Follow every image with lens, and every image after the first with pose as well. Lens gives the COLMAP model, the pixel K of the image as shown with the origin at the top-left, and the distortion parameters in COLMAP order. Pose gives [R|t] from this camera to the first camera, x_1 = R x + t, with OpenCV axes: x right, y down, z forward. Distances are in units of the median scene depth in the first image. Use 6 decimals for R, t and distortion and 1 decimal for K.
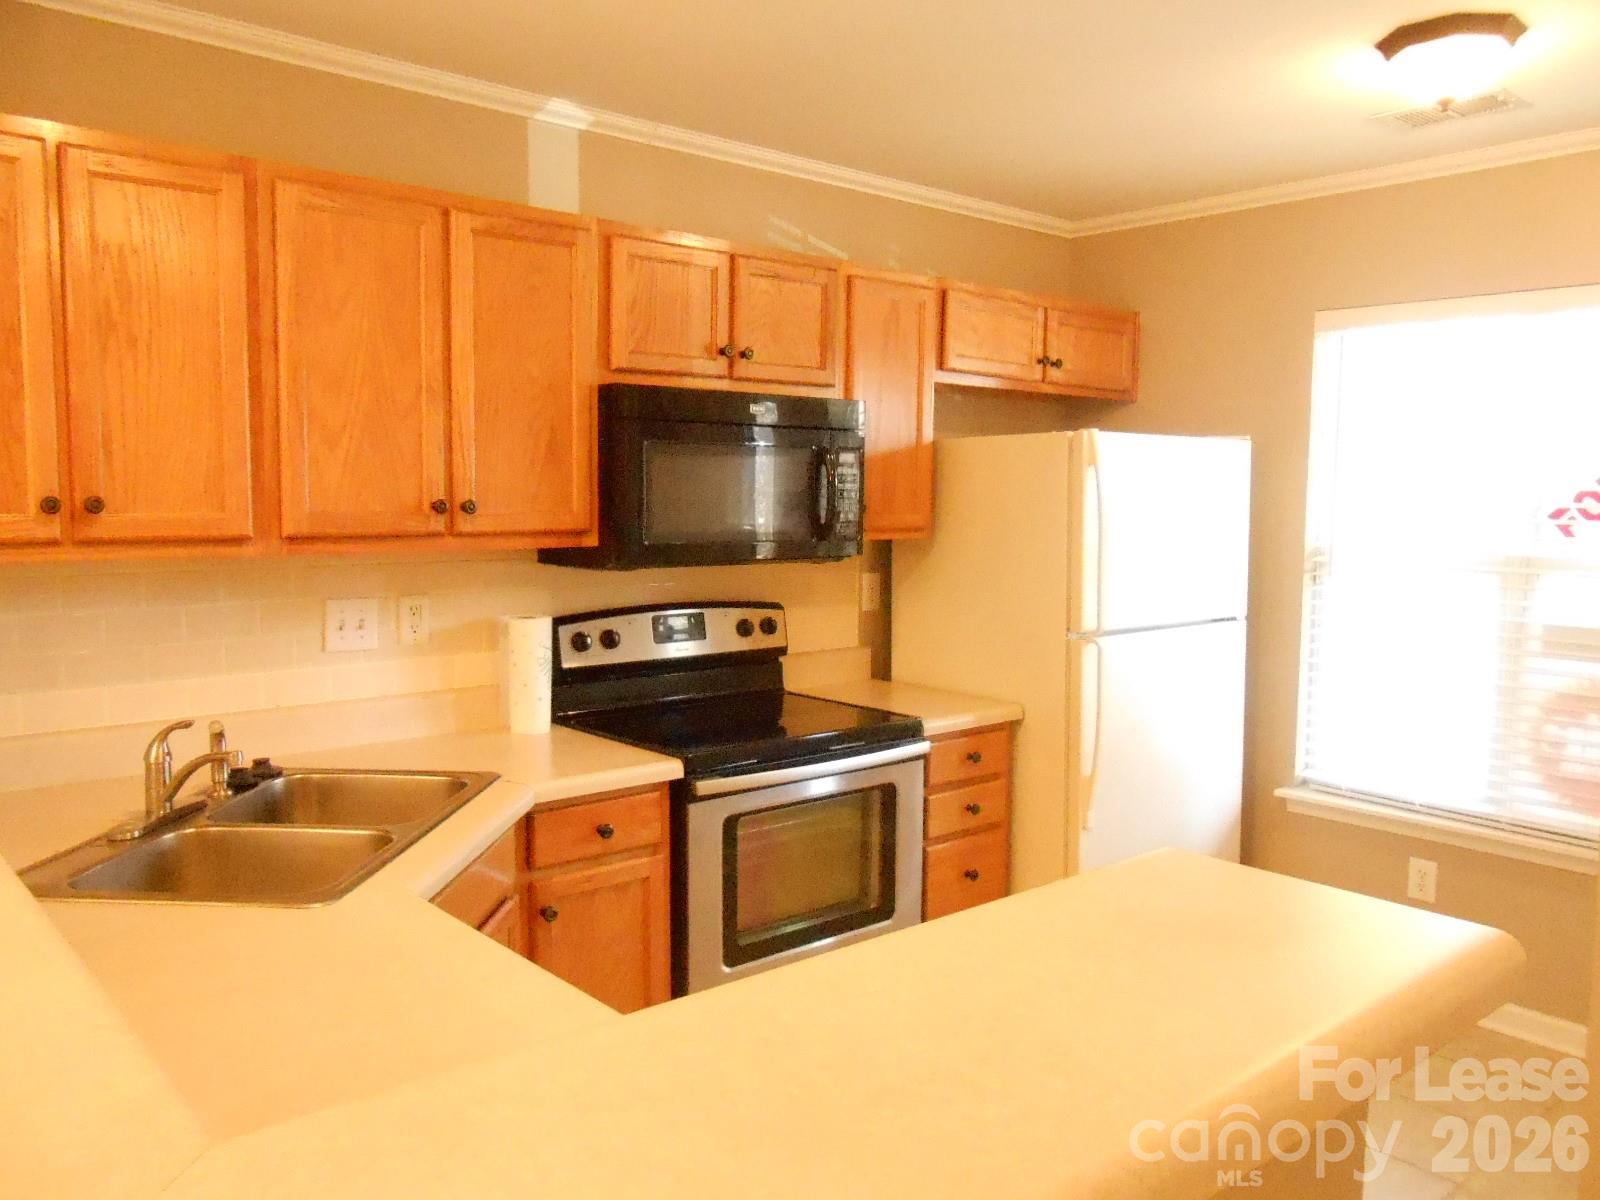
lens RADIAL K [[1214.3, 0, 798.3], [0, 1214.3, 604.6], [0, 0, 1]] dist [0.007349, 0.006263]
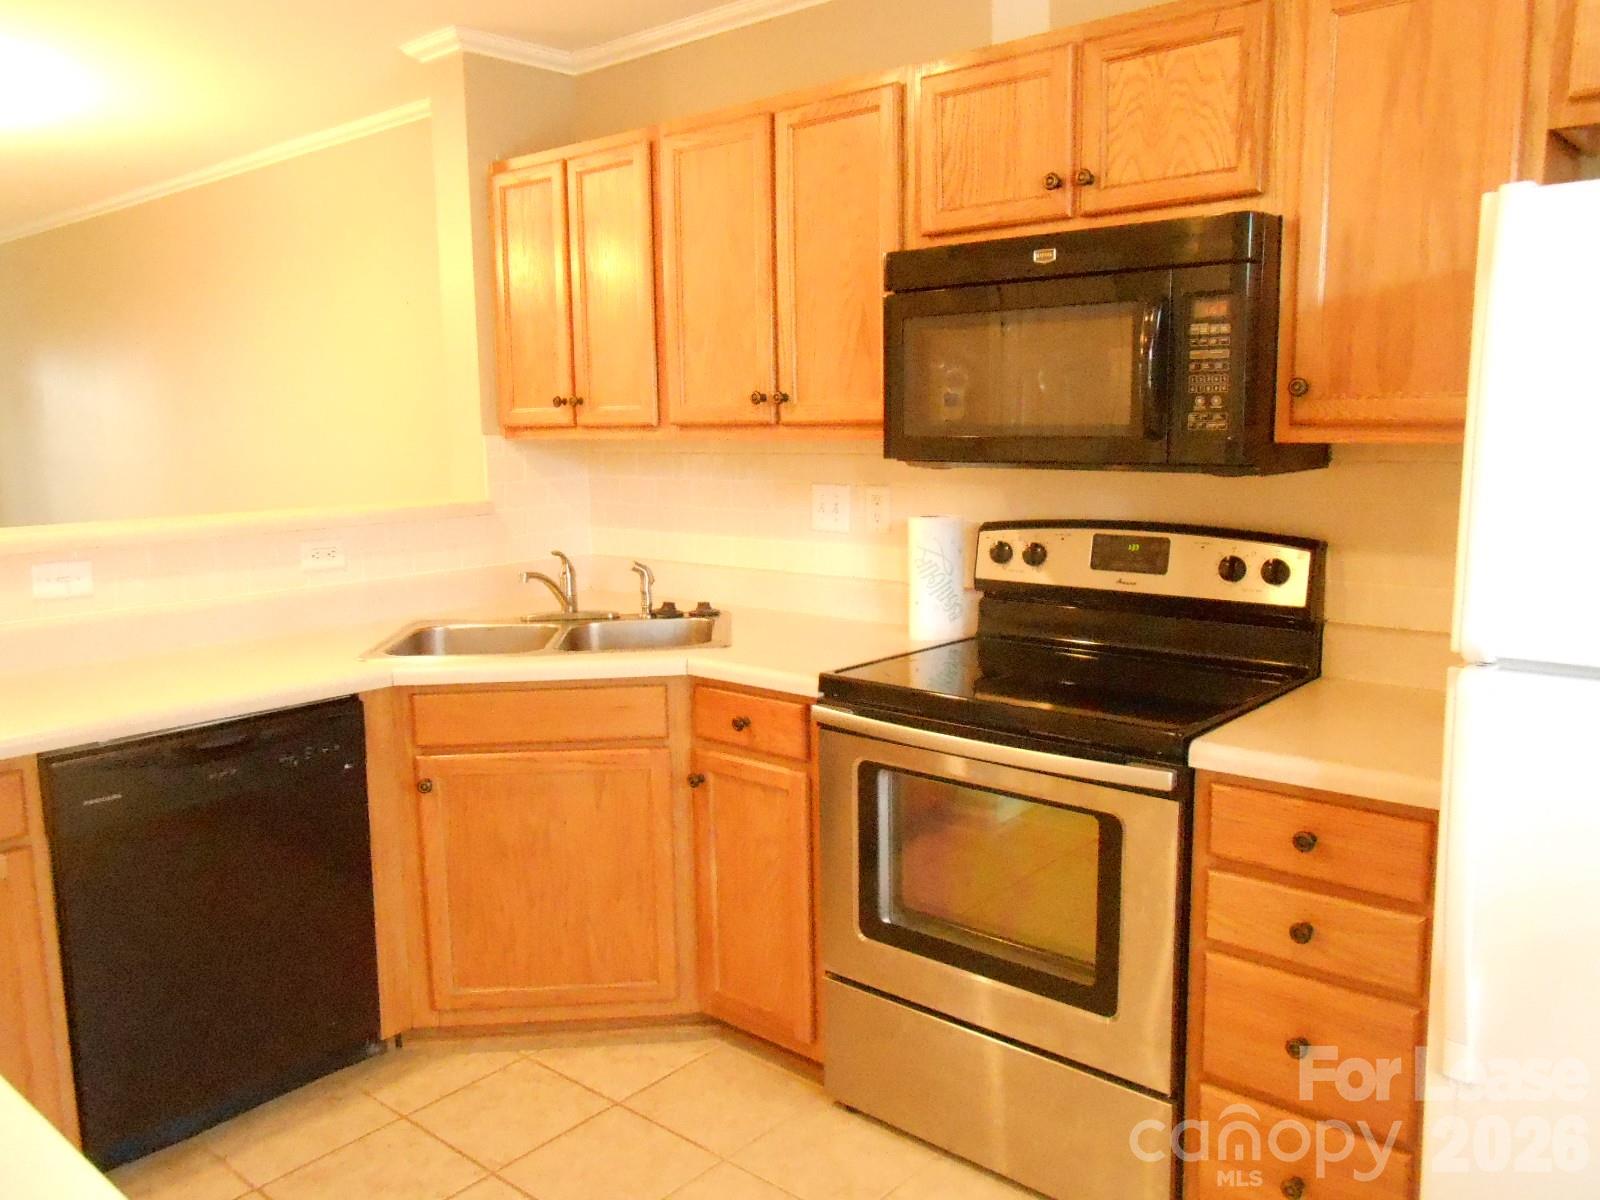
lens RADIAL K [[1253.5, 0, 806.6], [0, 1253.5, 597.4], [0, 0, 1]] dist [-0.038401, 0.035921]
pose [[0.153567, 0.134005, -0.979010, 0.728671], [-0.075697, 0.989446, 0.123559, -0.040290], [0.985235, 0.055133, 0.162089, 0.767810]]
